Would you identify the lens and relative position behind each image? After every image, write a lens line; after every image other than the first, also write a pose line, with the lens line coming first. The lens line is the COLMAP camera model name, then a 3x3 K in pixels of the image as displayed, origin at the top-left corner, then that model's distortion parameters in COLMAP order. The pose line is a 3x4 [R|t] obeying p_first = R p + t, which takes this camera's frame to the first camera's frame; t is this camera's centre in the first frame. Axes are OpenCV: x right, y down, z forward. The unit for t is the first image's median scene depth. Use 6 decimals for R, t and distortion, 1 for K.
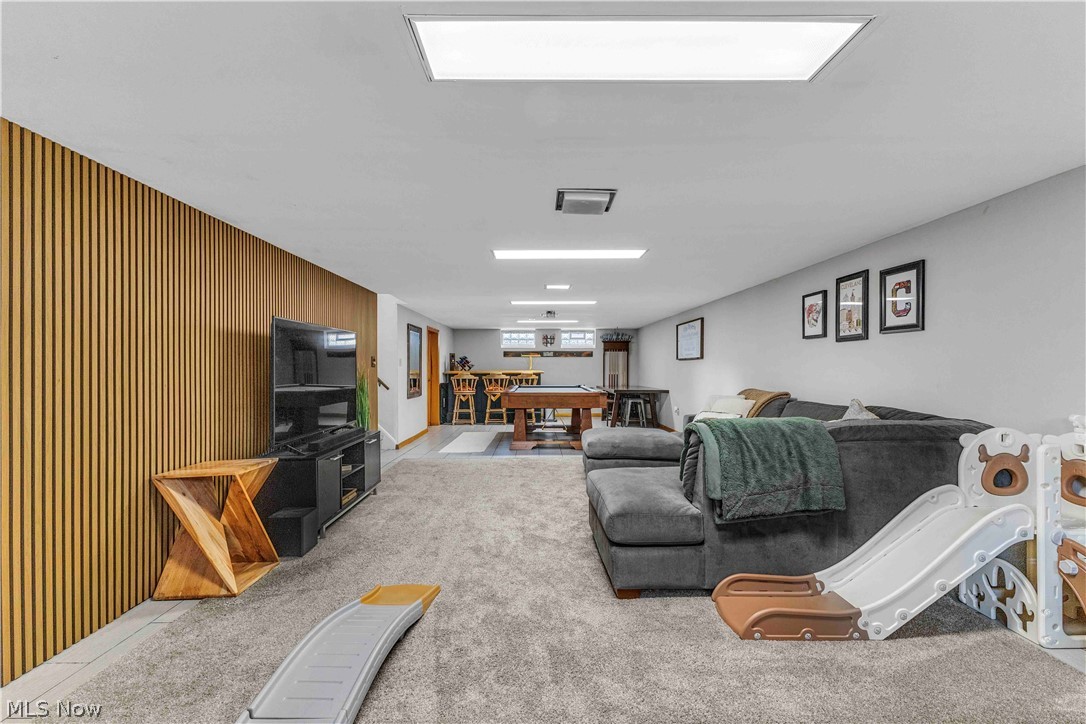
lens RADIAL K [[468.1, 0, 542.9], [0, 468.1, 367.2], [0, 0, 1]] dist [0.000583, -0.000025]
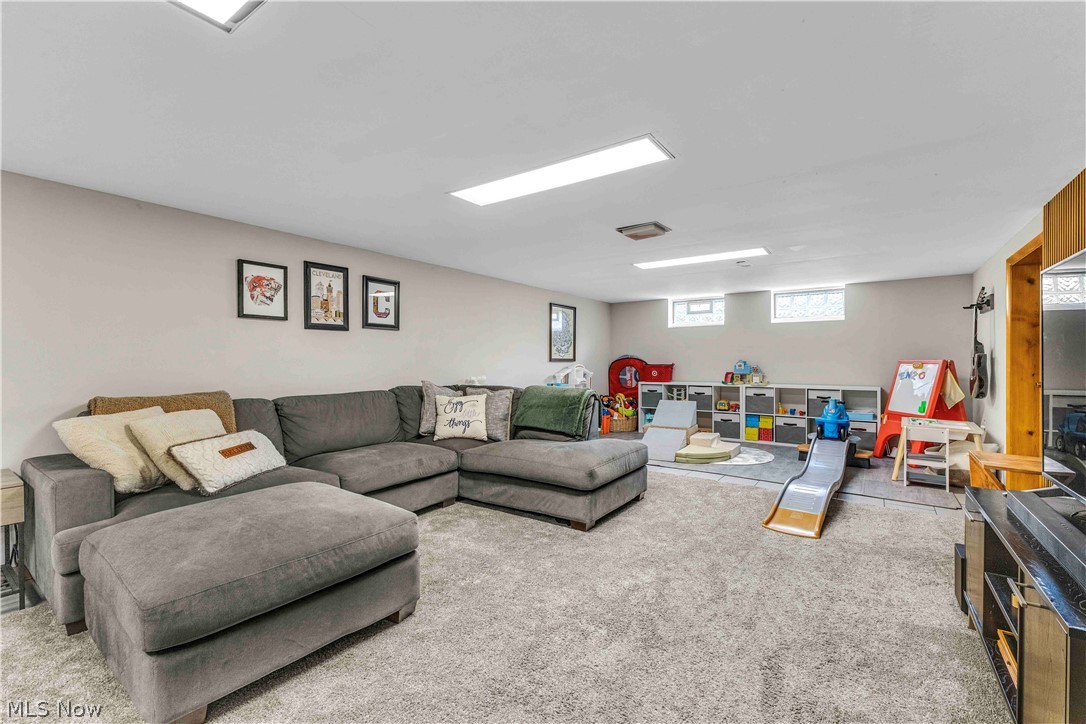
lens RADIAL K [[468.1, 0, 545.8], [0, 468.1, 361.6], [0, 0, 1]] dist [0.000583, -0.000025]
pose [[-0.800150, 0.000782, 0.599799, -0.330242], [0.001706, 0.999998, 0.000973, 0.012322], [-0.599797, 0.001802, -0.800150, 1.526740]]
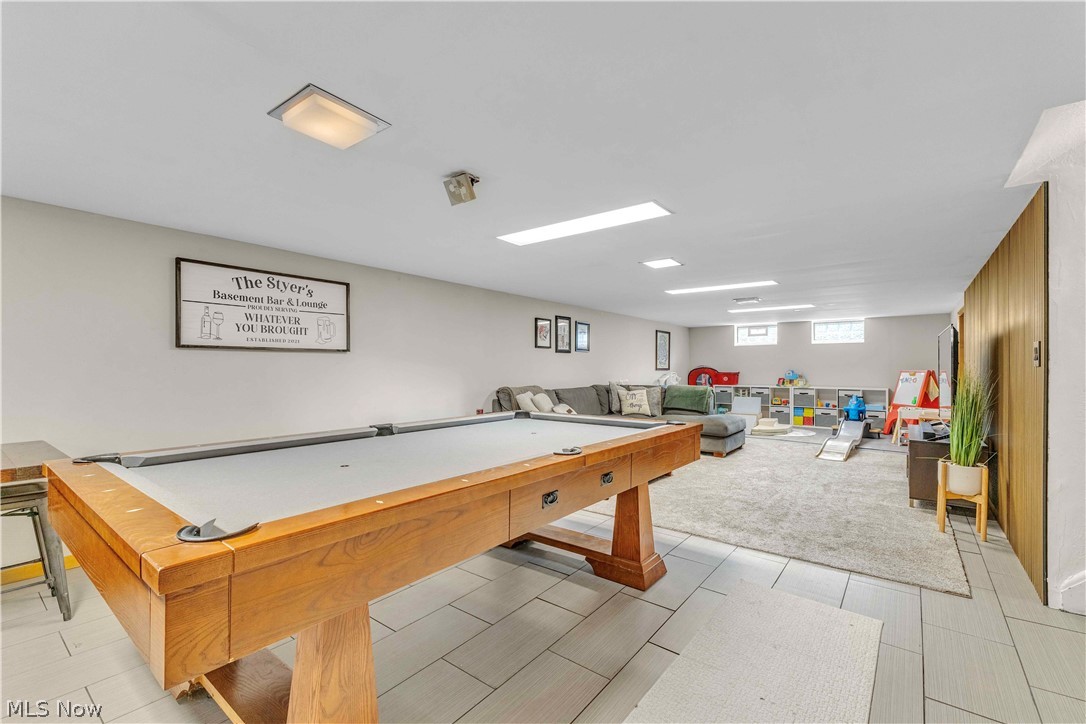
lens RADIAL K [[468.1, 0, 543.5], [0, 468.1, 367.7], [0, 0, 1]] dist [0.000583, -0.000025]
pose [[-0.769879, 0.000868, 0.638189, -0.446759], [-0.000571, 0.999998, -0.002049, 0.005080], [-0.638189, -0.001942, -0.769877, 2.451377]]
